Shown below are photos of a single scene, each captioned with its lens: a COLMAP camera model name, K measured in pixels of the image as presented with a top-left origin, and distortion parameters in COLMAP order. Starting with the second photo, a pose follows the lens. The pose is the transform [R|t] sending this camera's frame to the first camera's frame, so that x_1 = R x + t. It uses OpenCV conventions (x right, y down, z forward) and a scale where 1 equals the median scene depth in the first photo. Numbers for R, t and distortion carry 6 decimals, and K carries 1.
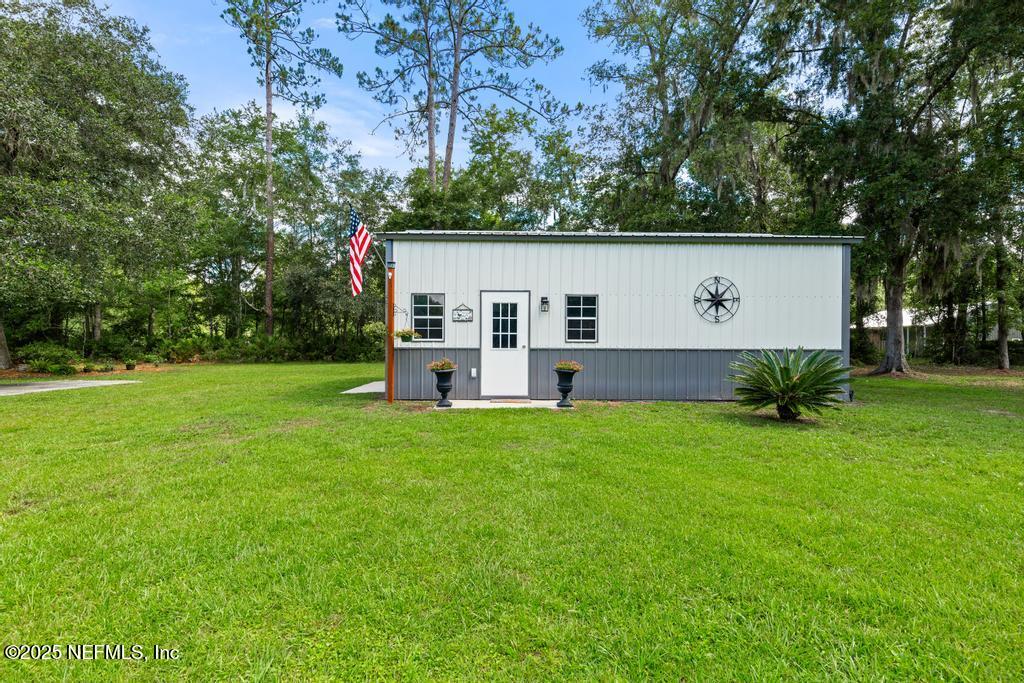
lens RADIAL K [[470.2, 0, 512.5], [0, 470.2, 341.5], [0, 0, 1]] dist [0.007501, 0.000633]
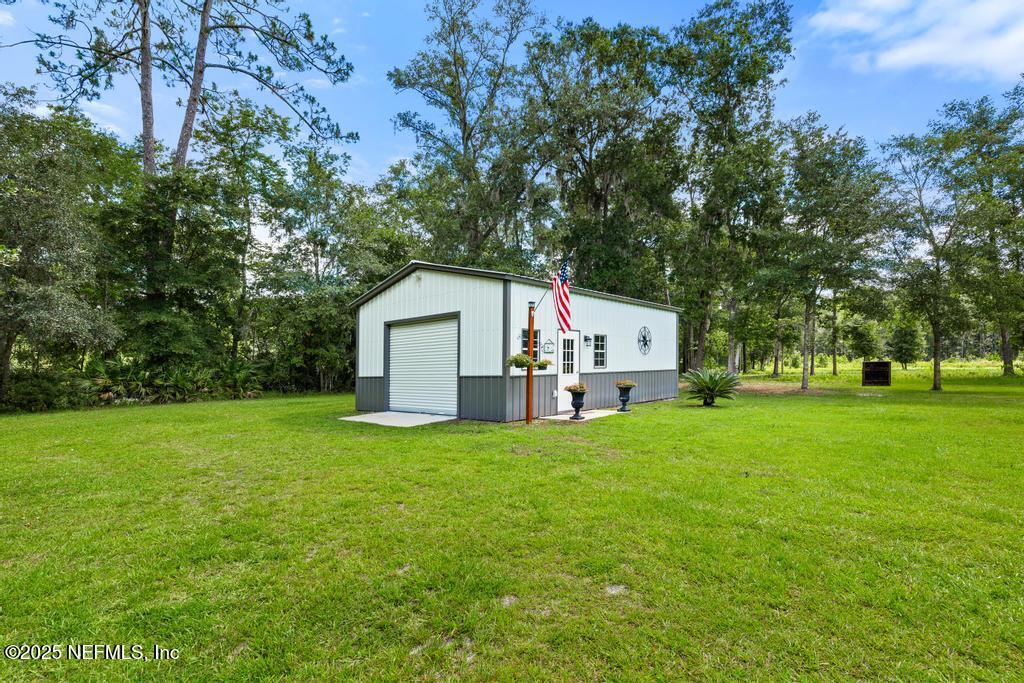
lens RADIAL K [[470.2, 0, 527.0], [0, 470.2, 365.7], [0, 0, 1]] dist [0.007501, 0.000633]
pose [[0.679766, -0.013898, 0.733298, -1.049297], [0.022964, 0.999734, -0.002340, -0.007230], [-0.733070, 0.018430, 0.679904, 0.197690]]
